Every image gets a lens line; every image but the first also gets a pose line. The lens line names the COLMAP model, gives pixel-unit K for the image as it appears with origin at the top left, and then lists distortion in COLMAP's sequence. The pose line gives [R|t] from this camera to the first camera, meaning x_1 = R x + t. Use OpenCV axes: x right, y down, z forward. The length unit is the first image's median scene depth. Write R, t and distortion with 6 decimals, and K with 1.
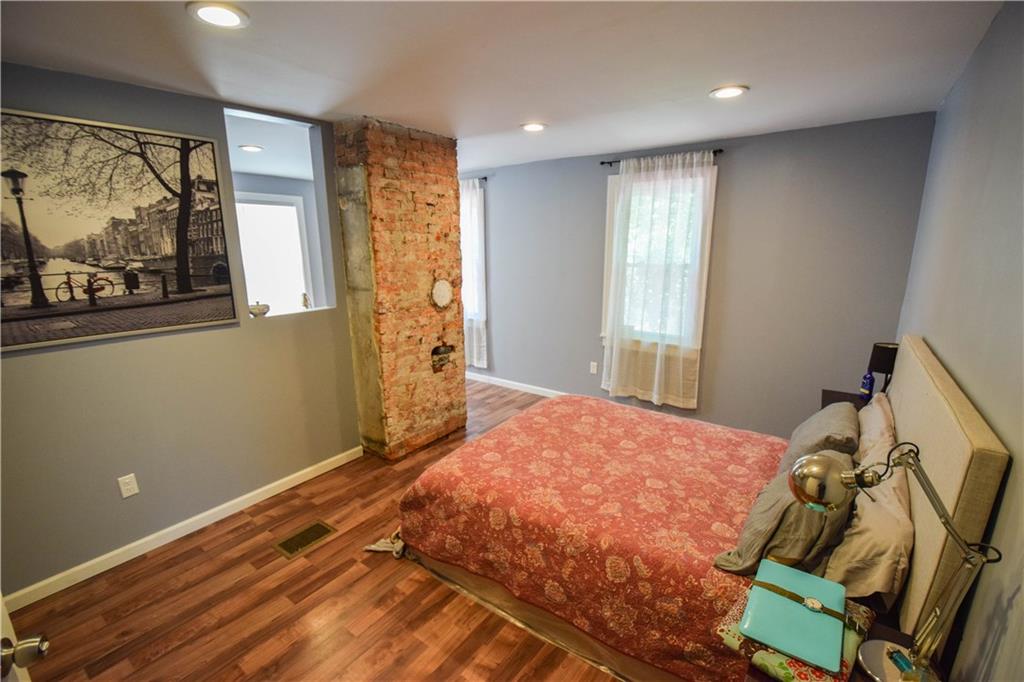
lens RADIAL K [[447.5, 0, 522.1], [0, 447.5, 347.5], [0, 0, 1]] dist [0.003298, -0.013710]
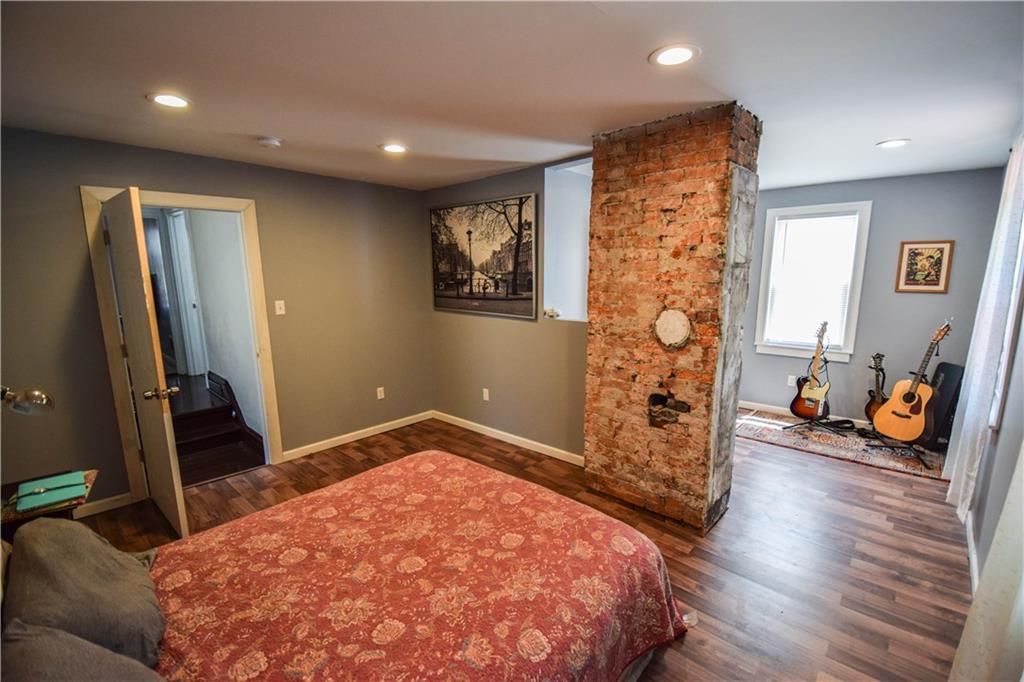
lens RADIAL K [[447.5, 0, 516.9], [0, 447.5, 346.6], [0, 0, 1]] dist [0.003298, -0.013710]
pose [[-0.122322, 0.175798, -0.976797, 0.649424], [-0.211602, 0.956940, 0.198723, -0.204744], [0.969671, 0.231000, -0.079856, 0.912433]]
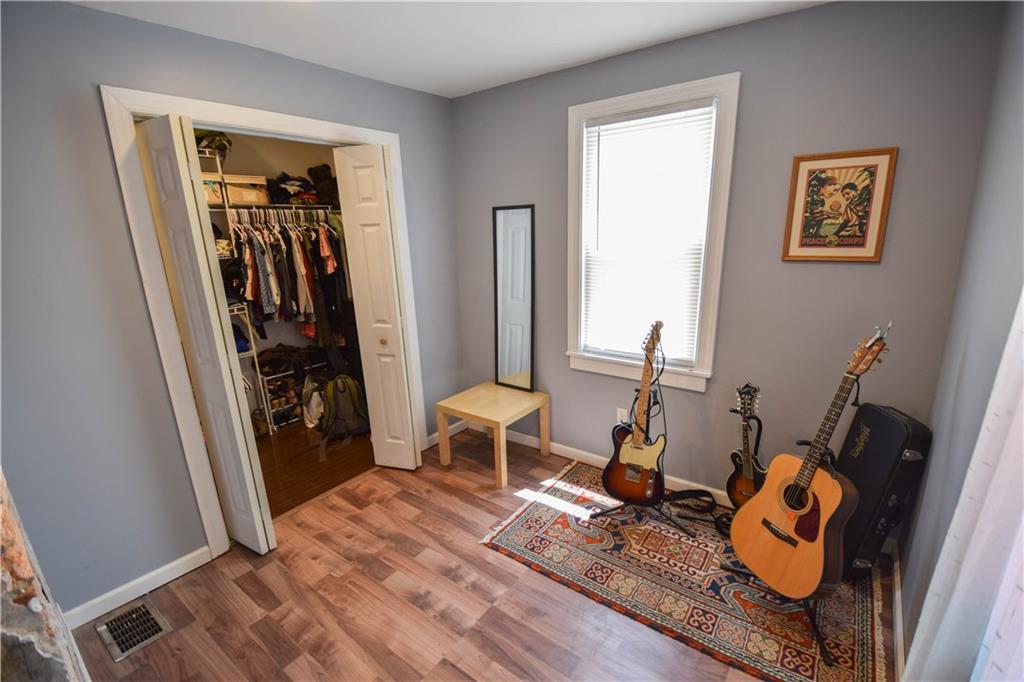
lens RADIAL K [[447.5, 0, 513.7], [0, 447.5, 346.2], [0, 0, 1]] dist [0.003298, -0.013710]
pose [[-0.022335, 0.266576, -0.963555, 0.271263], [-0.188805, 0.945328, 0.265910, -0.259609], [0.981761, 0.187863, 0.029216, 1.185242]]
